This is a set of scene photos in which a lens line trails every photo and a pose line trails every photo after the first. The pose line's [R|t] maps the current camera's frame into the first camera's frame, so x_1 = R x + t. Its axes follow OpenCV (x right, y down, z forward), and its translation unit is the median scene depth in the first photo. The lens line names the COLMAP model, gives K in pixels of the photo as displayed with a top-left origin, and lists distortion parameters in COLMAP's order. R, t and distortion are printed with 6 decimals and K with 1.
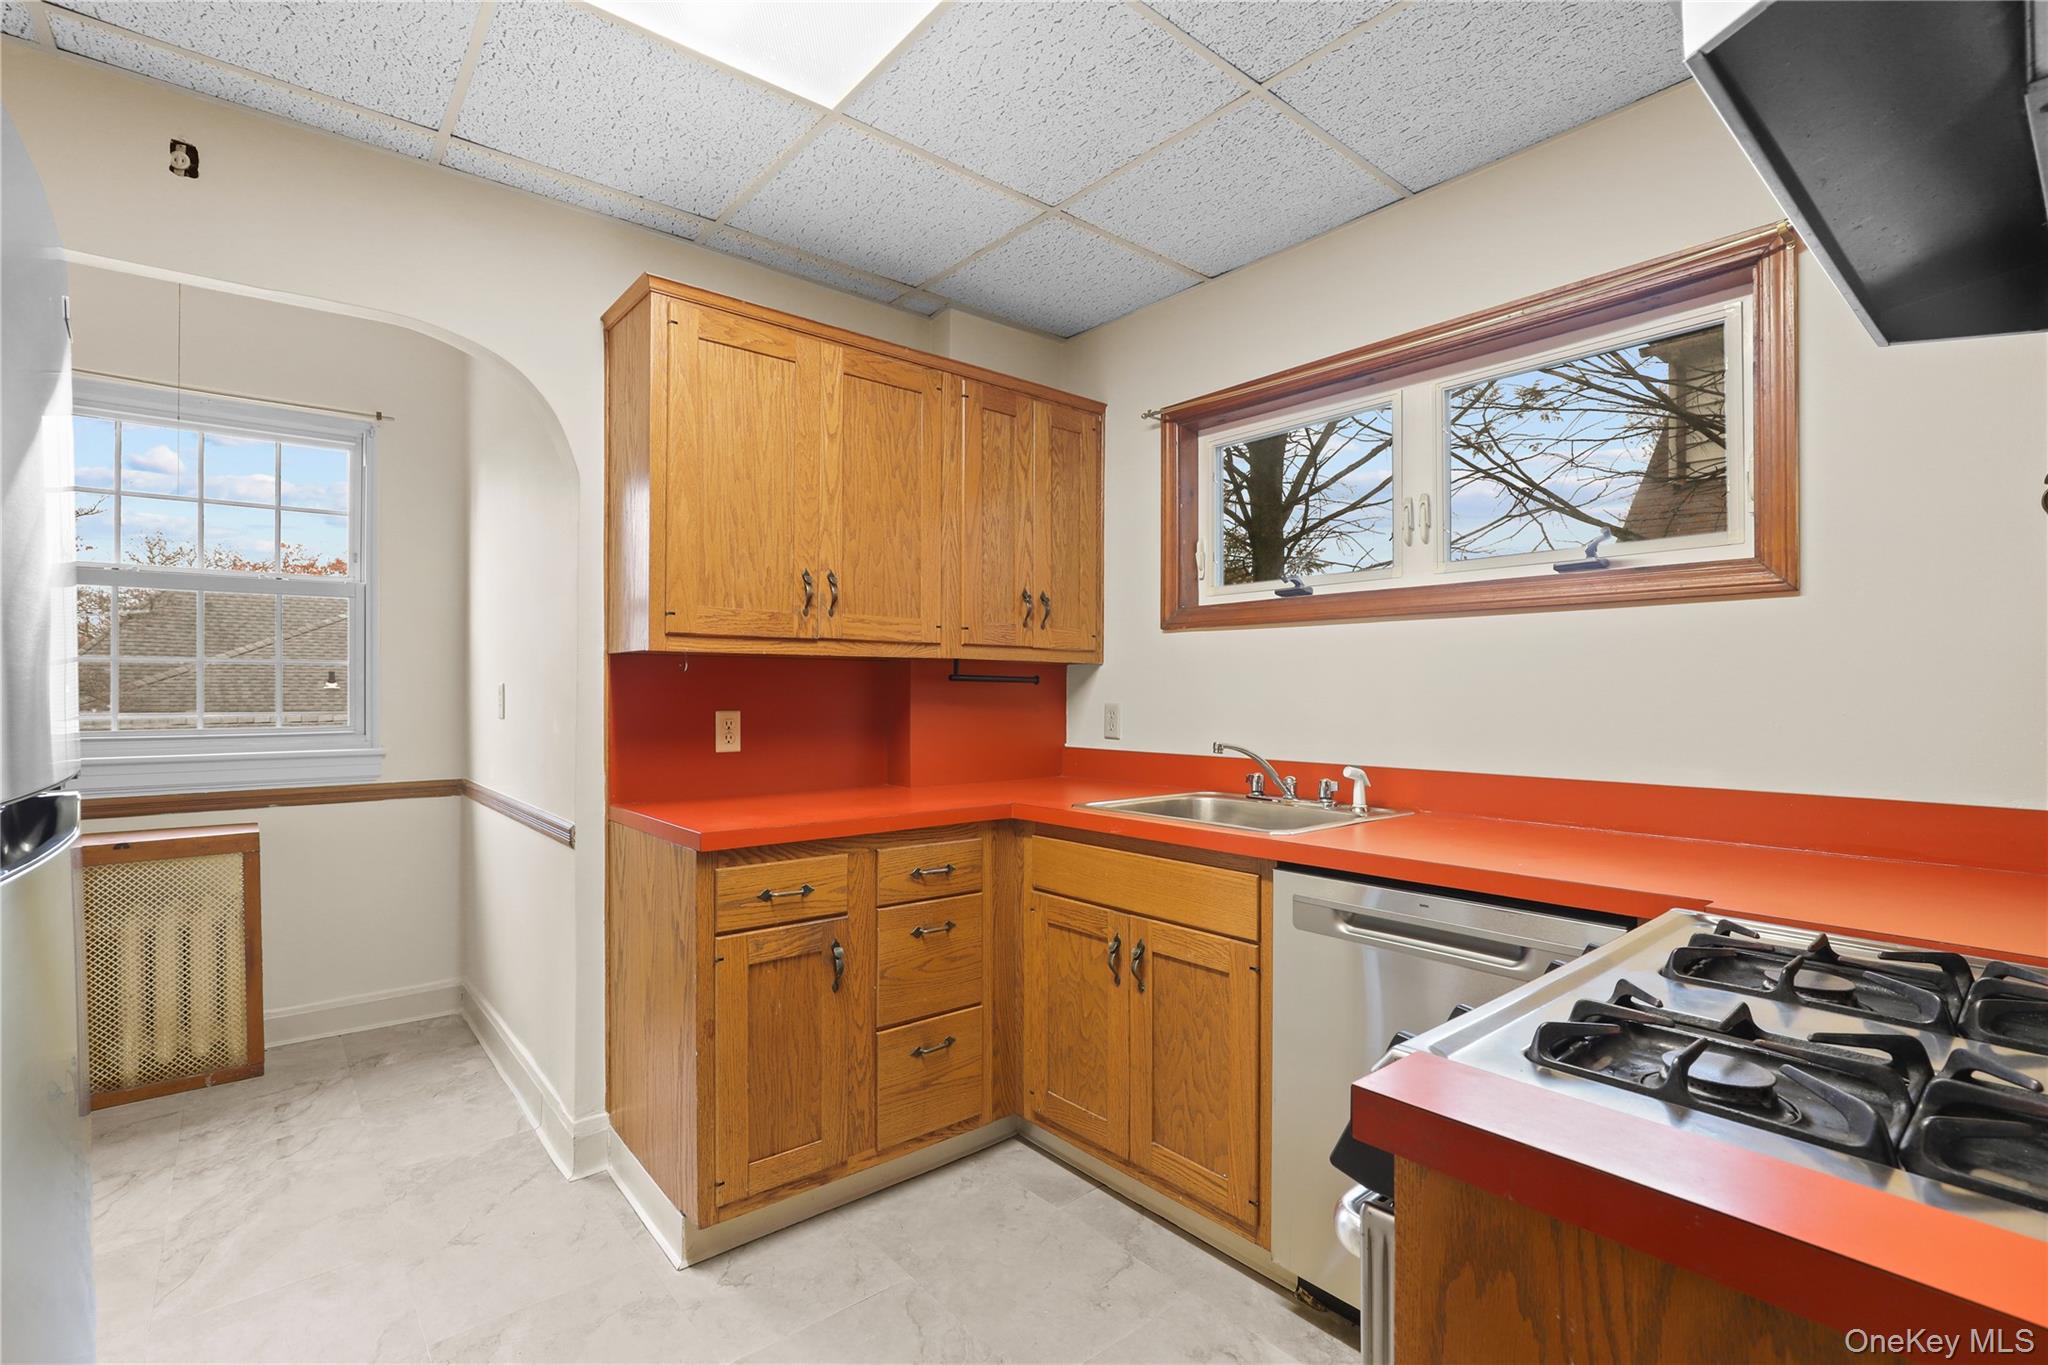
lens RADIAL K [[938.9, 0, 1024.0], [0, 938.9, 691.0], [0, 0, 1]] dist [-0.020864, 0.006955]
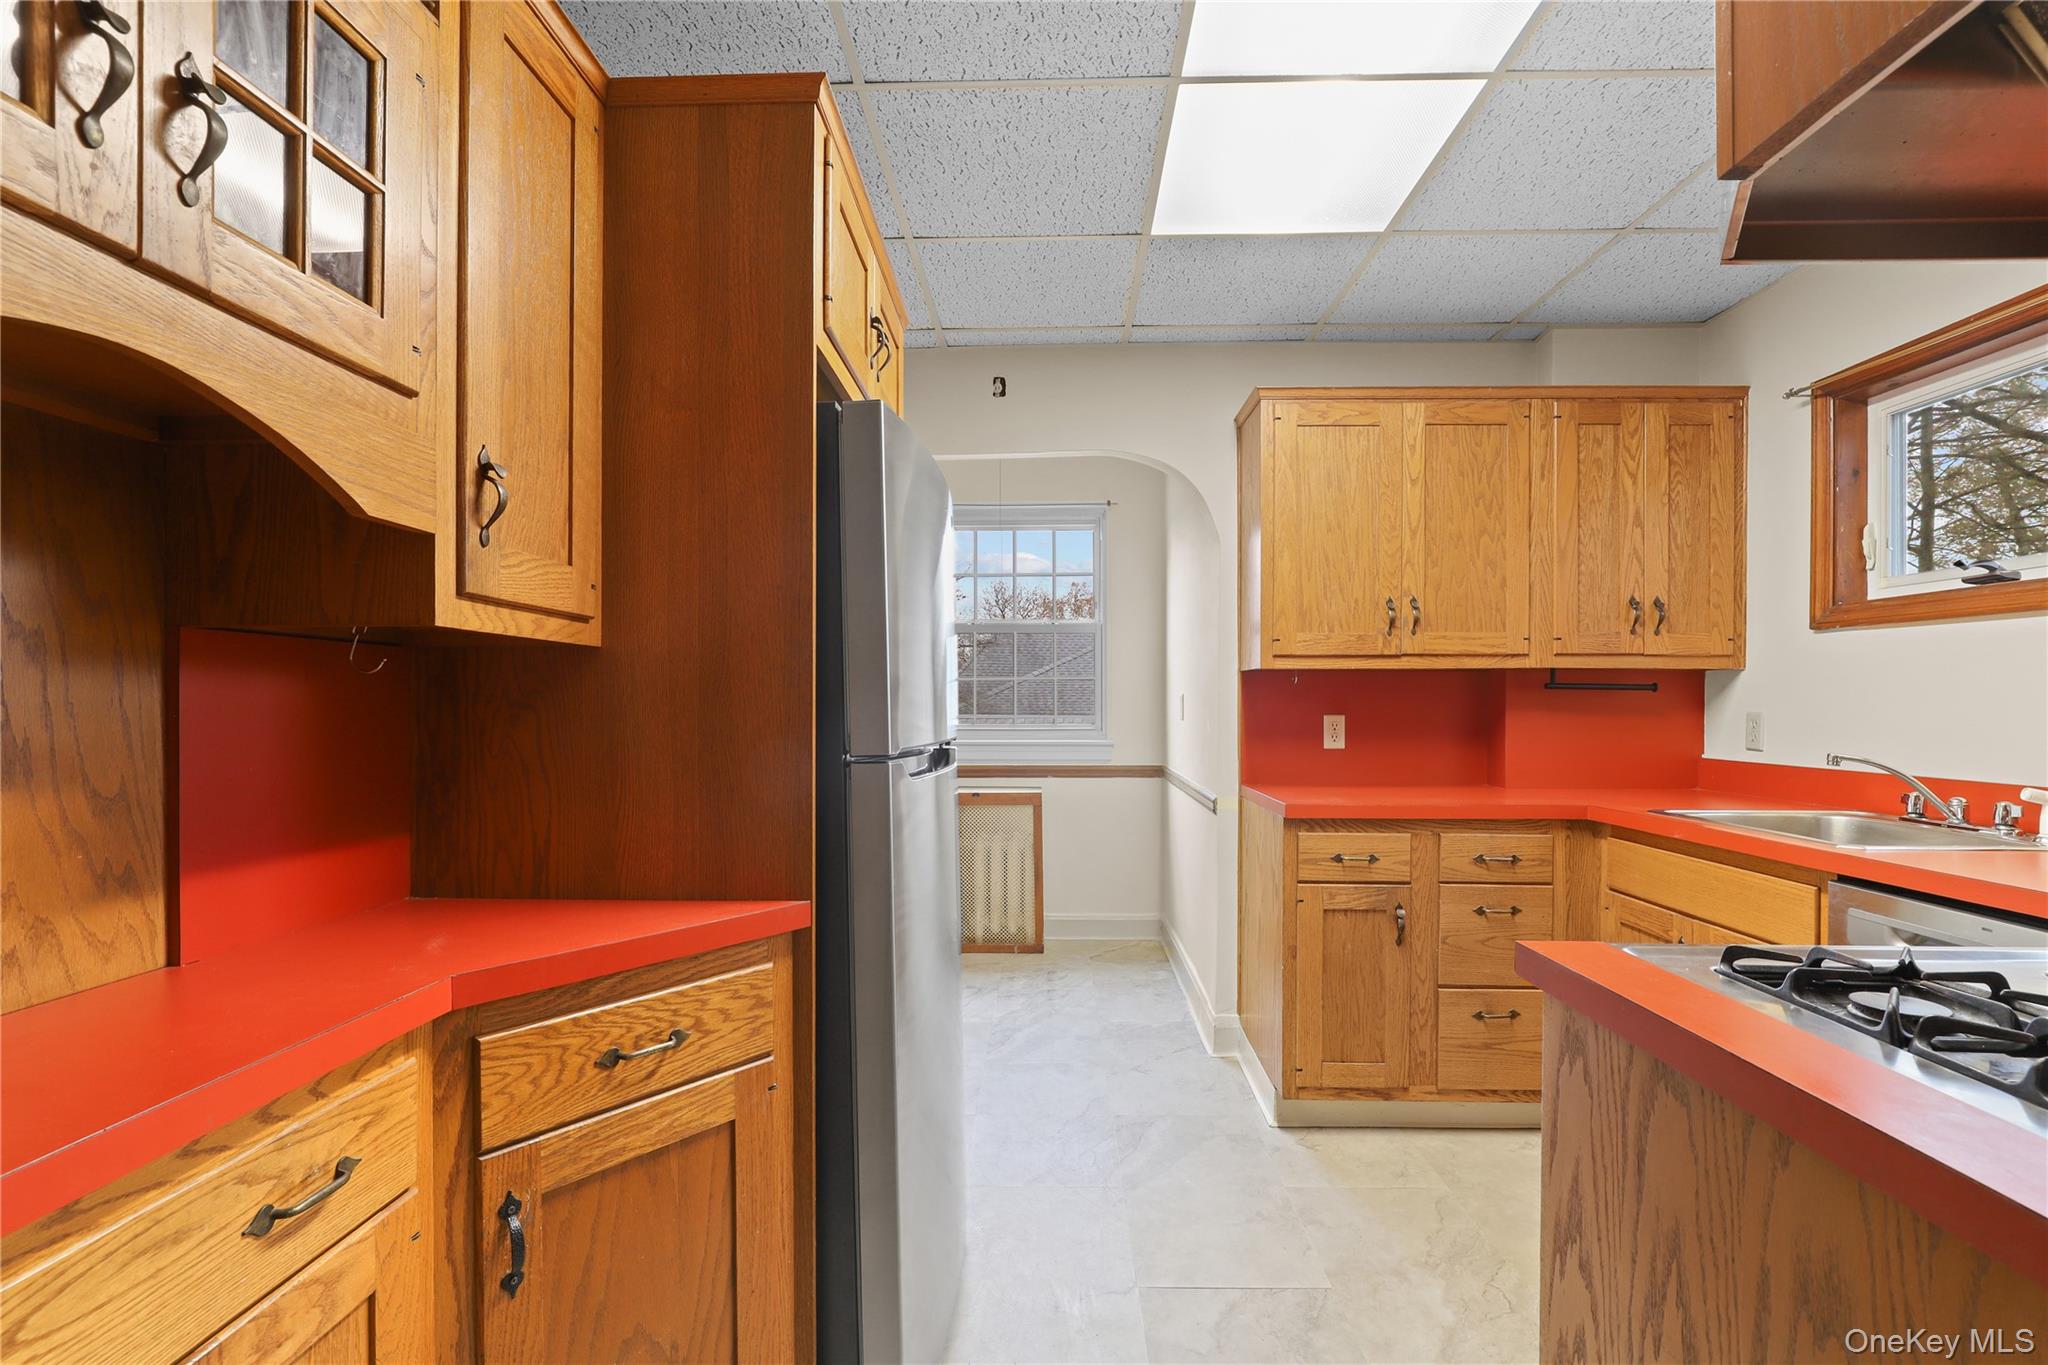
lens RADIAL K [[938.9, 0, 1013.5], [0, 938.9, 711.0], [0, 0, 1]] dist [-0.020864, 0.006955]
pose [[0.740335, 0.006675, -0.672205, 0.205328], [0.000549, 0.999944, 0.010534, 0.002697], [0.672238, -0.008168, 0.740290, -0.197539]]
